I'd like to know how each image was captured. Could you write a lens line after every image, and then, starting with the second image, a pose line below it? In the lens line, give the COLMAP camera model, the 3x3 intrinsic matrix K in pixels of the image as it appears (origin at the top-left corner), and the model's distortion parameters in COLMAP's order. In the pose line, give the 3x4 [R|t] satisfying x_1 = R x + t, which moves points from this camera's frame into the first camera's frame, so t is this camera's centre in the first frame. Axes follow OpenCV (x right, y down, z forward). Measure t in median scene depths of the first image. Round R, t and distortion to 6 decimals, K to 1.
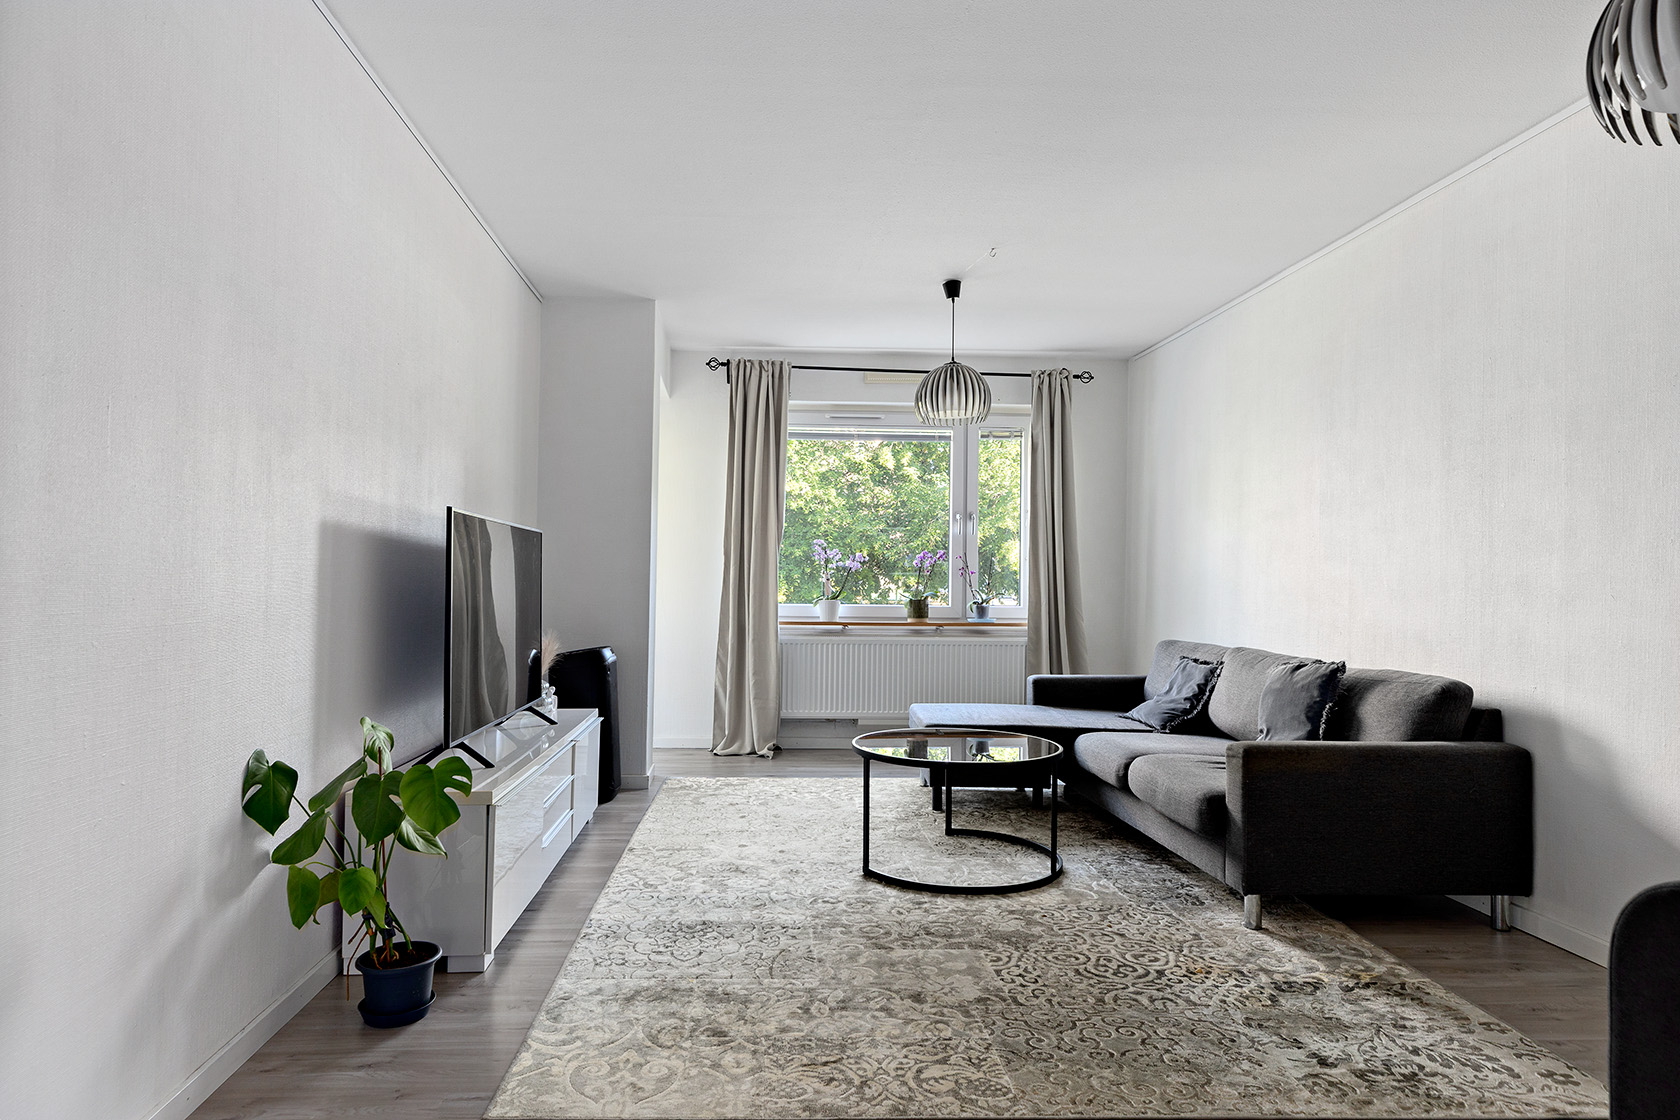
lens RADIAL K [[1002.9, 0, 838.1], [0, 1002.9, 550.9], [0, 0, 1]] dist [0.013970, -0.002665]
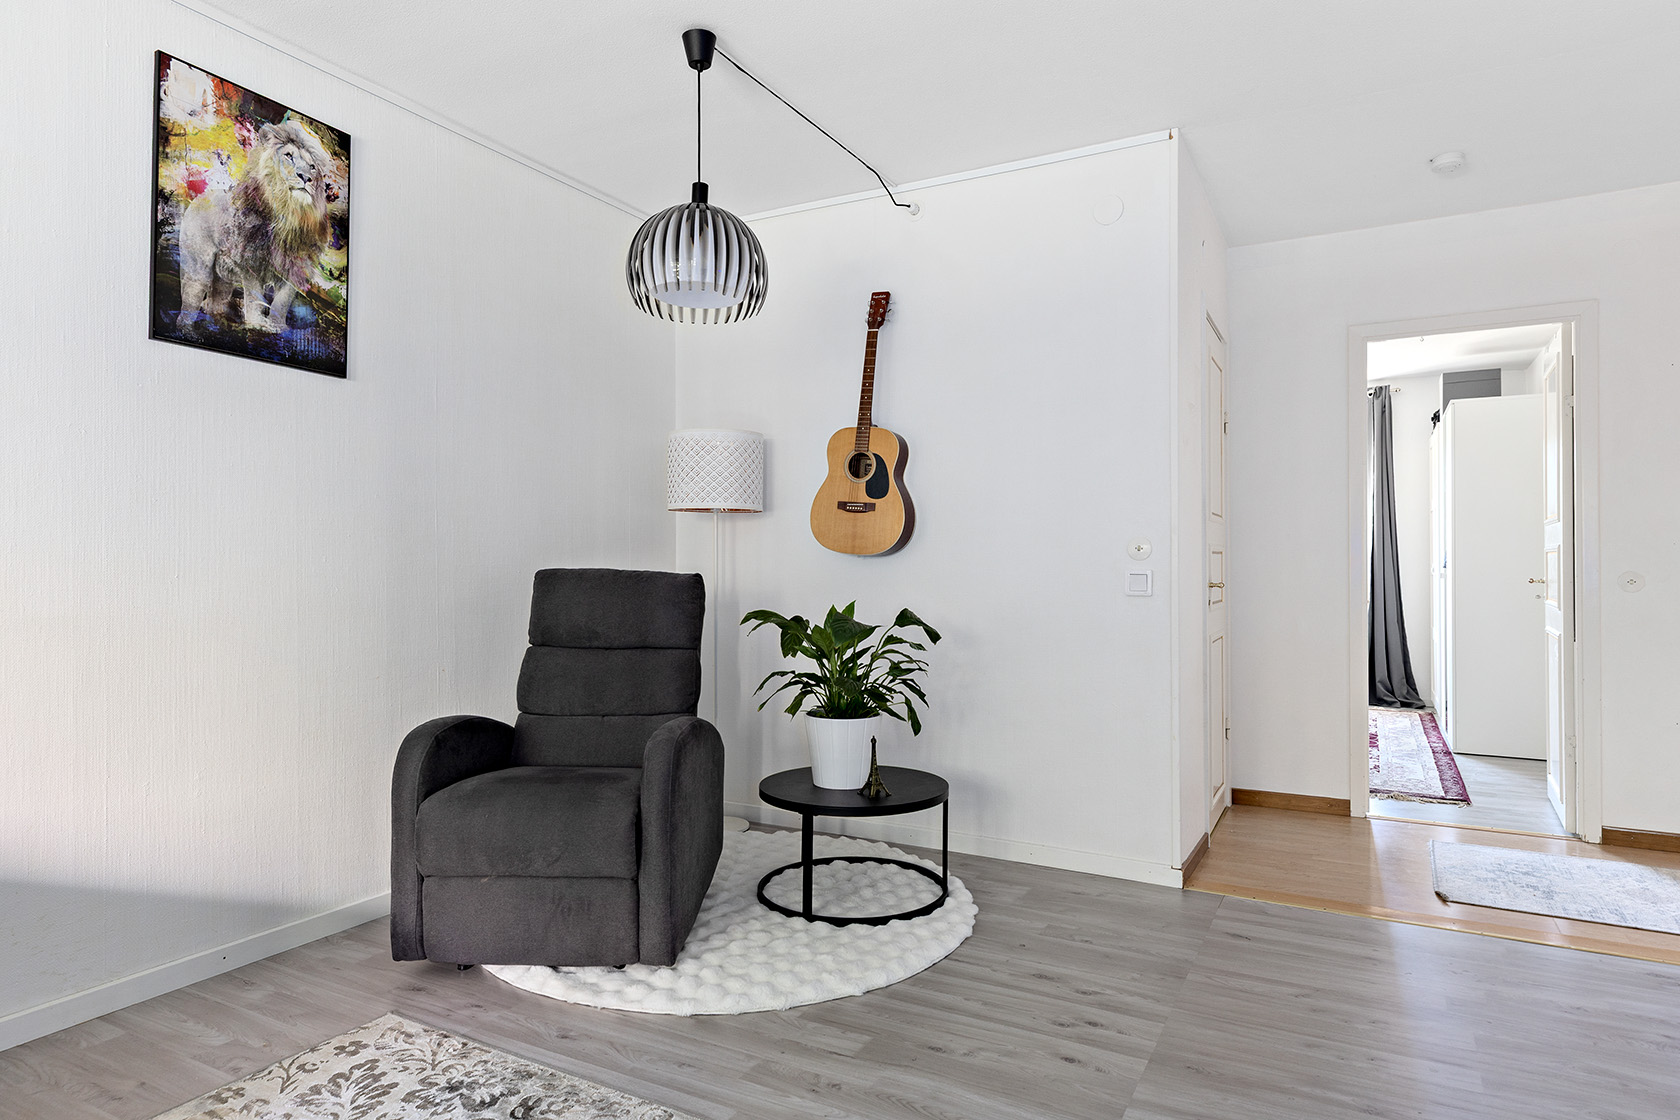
lens RADIAL K [[978.0, 0, 840.0], [0, 978.0, 560.0], [0, 0, 1]] dist [0.002892, -0.000249]
pose [[-0.866644, -0.004332, 0.498908, -0.125730], [-0.021606, 0.999350, -0.028854, 0.033481], [-0.498459, -0.035785, -0.866174, 1.046019]]
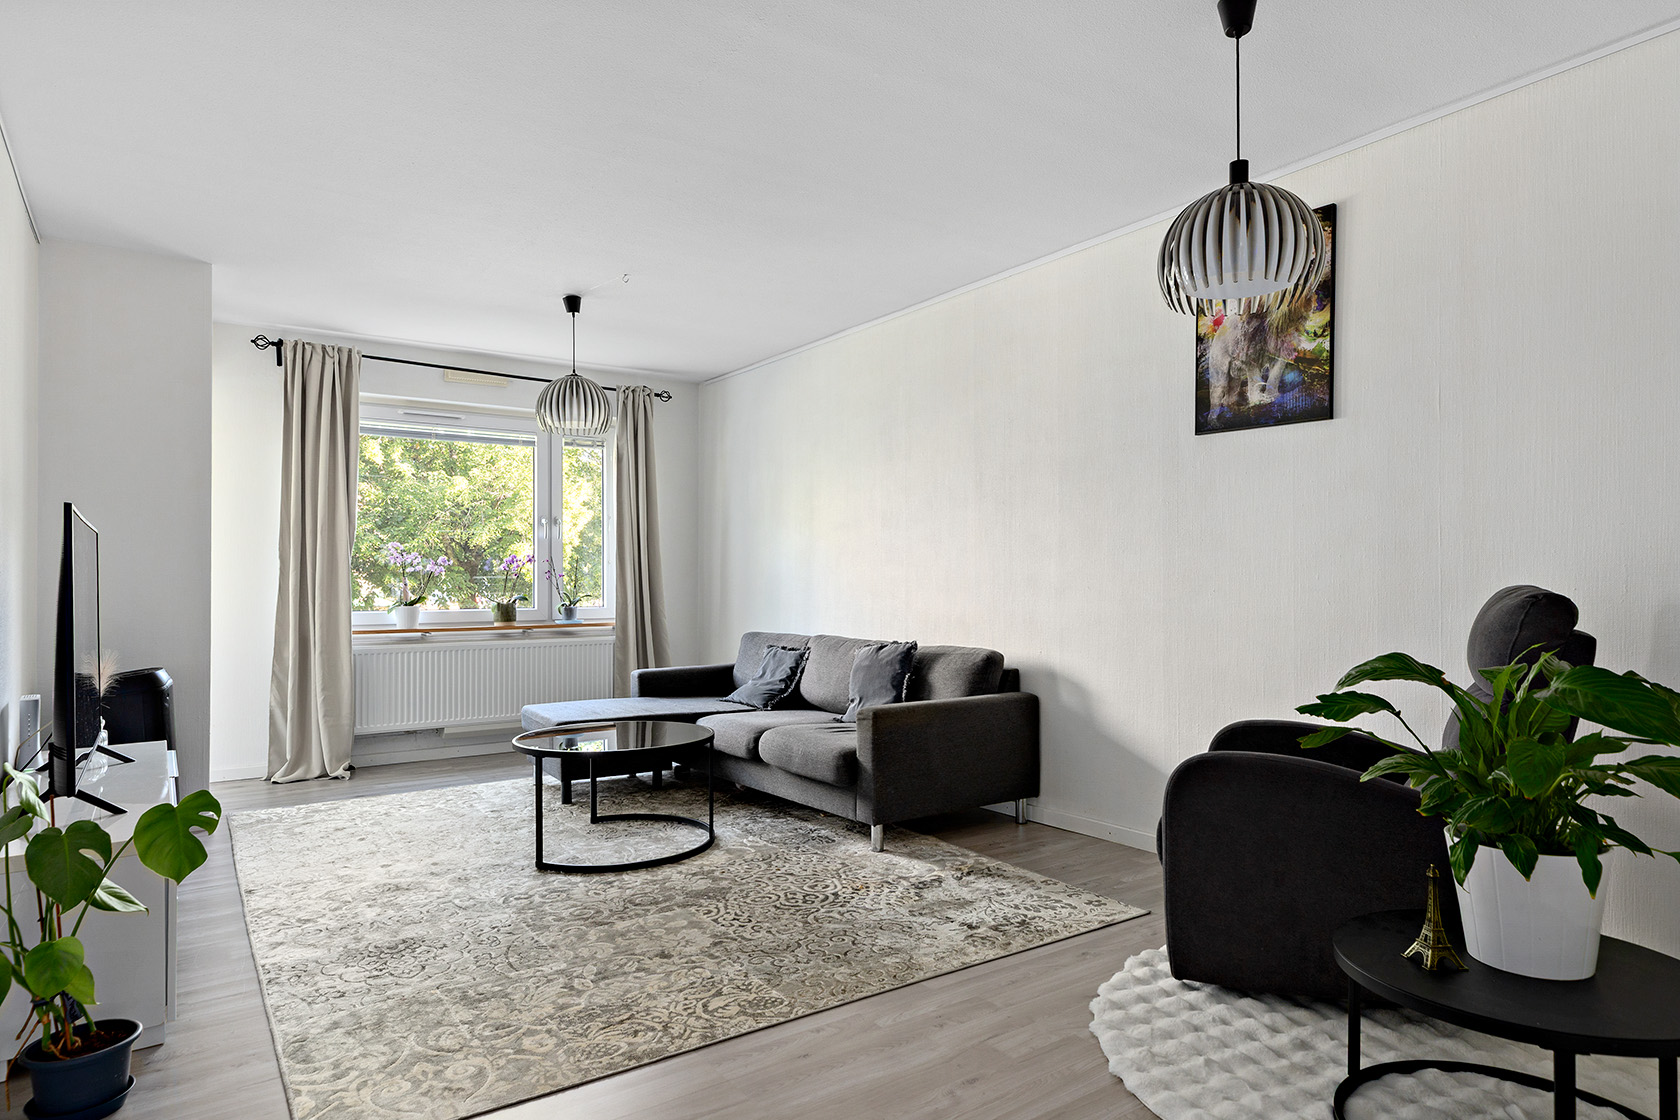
lens RADIAL K [[1009.4, 0, 840.0], [0, 1009.4, 560.0], [0, 0, 1]] dist [0.015552, -0.002898]
pose [[0.836419, -0.001978, 0.548087, -0.288404], [-0.002876, 0.999964, 0.007998, -0.005423], [-0.548083, -0.008266, 0.836383, -0.040364]]
